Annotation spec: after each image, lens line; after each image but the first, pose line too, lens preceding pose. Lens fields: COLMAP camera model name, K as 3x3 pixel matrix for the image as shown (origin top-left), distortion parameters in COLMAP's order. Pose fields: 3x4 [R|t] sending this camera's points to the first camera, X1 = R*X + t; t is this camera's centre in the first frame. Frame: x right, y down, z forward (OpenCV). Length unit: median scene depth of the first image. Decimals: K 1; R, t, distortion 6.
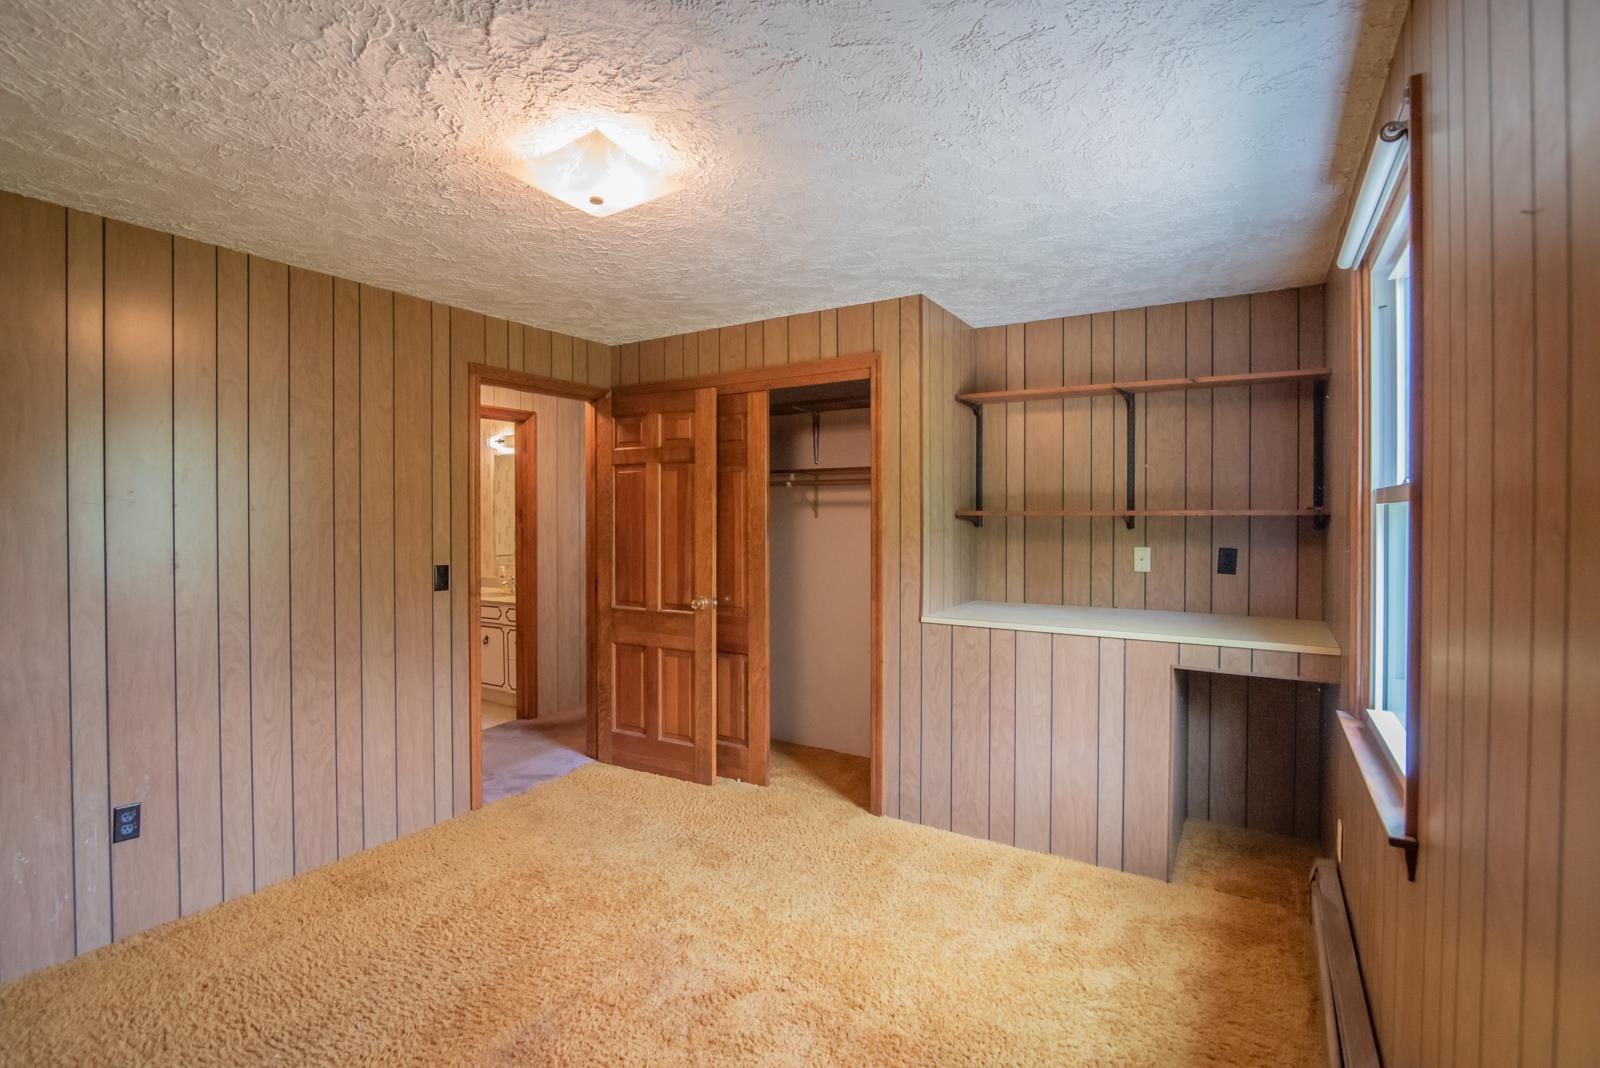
lens RADIAL K [[753.5, 0, 800.9], [0, 753.5, 538.7], [0, 0, 1]] dist [-0.016726, 0.000431]
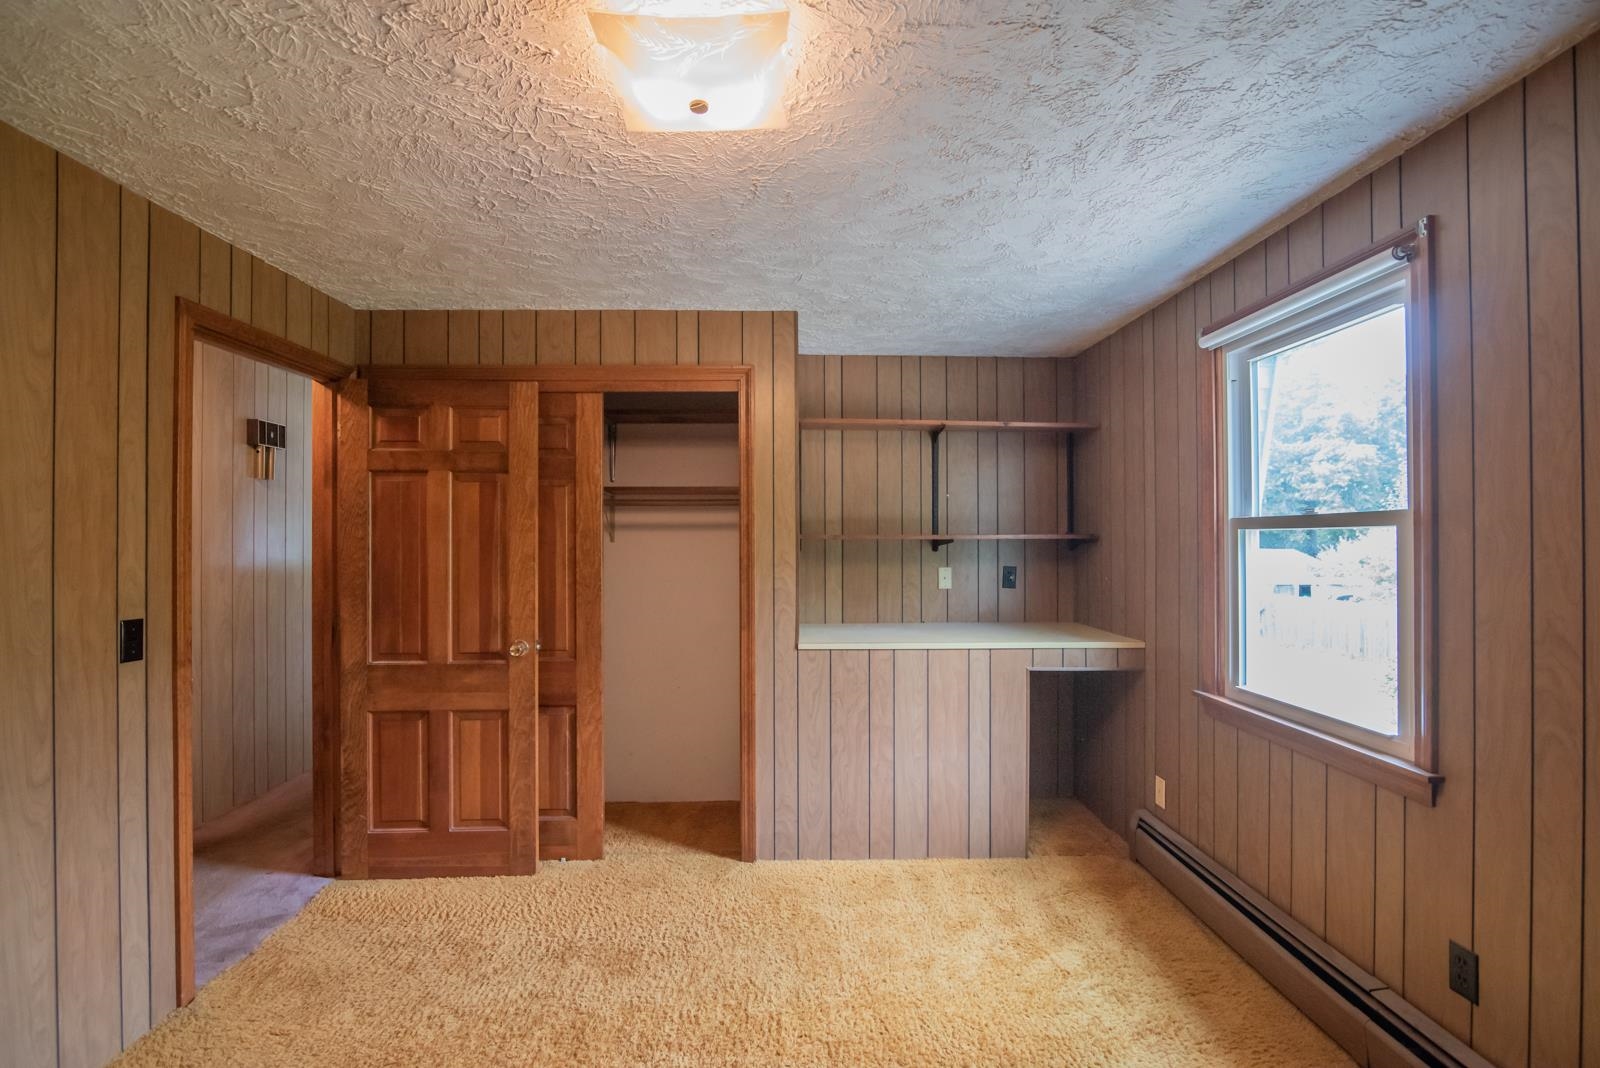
lens RADIAL K [[725.3, 0, 803.0], [0, 725.3, 550.1], [0, 0, 1]] dist [-0.016608, -0.000167]
pose [[0.835036, -0.007027, 0.550150, -0.322276], [0.017318, 0.999759, -0.013514, -0.003525], [-0.549922, 0.020812, 0.834956, 0.202803]]
